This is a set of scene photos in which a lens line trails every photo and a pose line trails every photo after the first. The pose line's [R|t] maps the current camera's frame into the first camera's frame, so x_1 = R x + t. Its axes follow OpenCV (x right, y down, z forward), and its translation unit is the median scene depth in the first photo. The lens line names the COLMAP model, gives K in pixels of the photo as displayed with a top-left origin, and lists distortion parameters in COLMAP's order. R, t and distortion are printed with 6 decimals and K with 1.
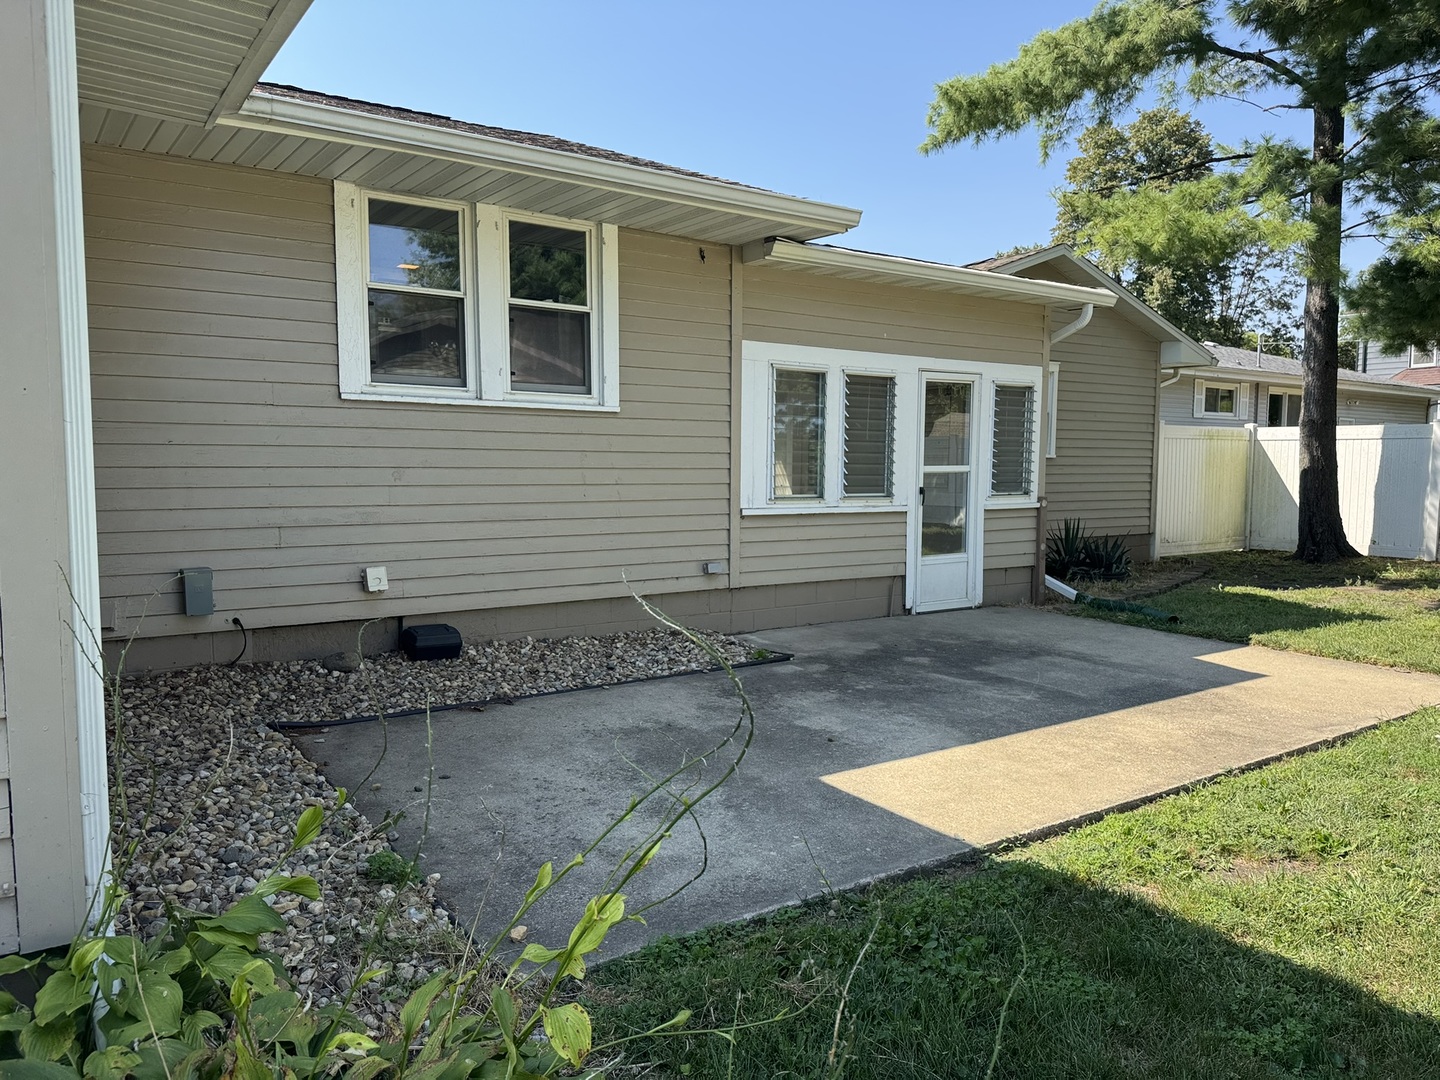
lens RADIAL K [[1038.0, 0, 717.7], [0, 1038.0, 537.2], [0, 0, 1]] dist [0.004108, -0.007834]
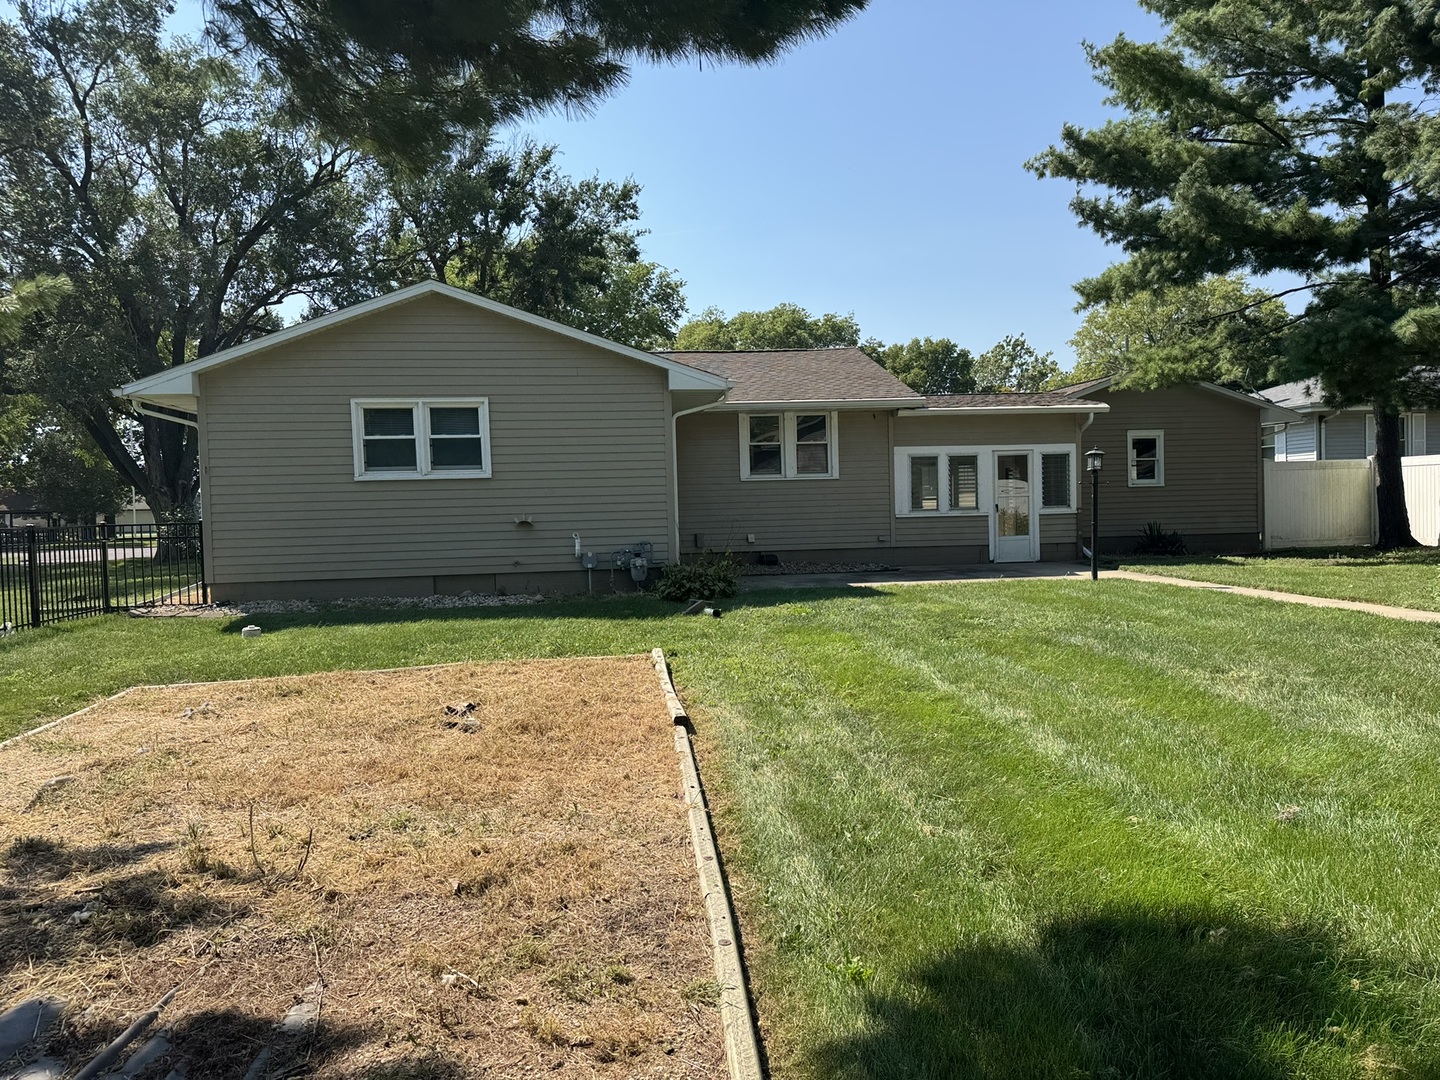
lens RADIAL K [[1038.0, 0, 718.2], [0, 1038.0, 540.3], [0, 0, 1]] dist [0.004108, -0.007834]
pose [[0.887455, -0.022752, -0.460333, 0.651774], [0.000678, 0.998844, -0.048062, 0.126568], [0.460894, 0.042341, 0.886444, -1.153891]]
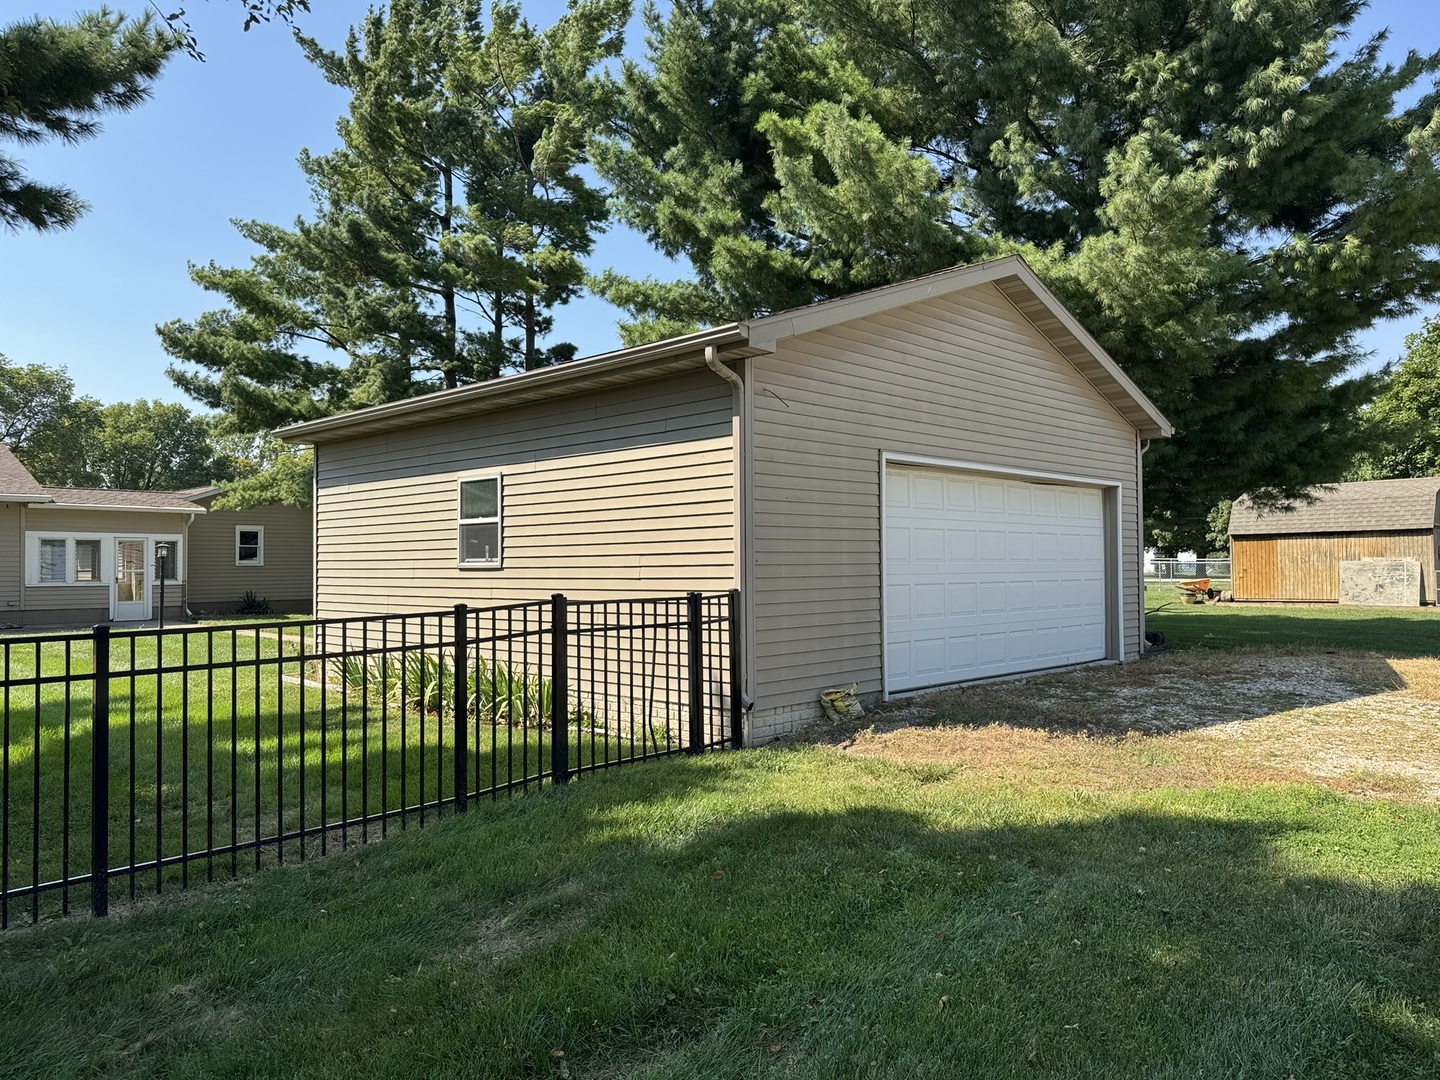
lens RADIAL K [[1038.0, 0, 715.1], [0, 1038.0, 543.7], [0, 0, 1]] dist [0.004108, -0.007834]
pose [[0.979785, -0.013474, 0.199599, 1.213691], [0.033988, 0.994436, -0.099708, 0.197250], [-0.197145, 0.104476, 0.974791, -2.096285]]
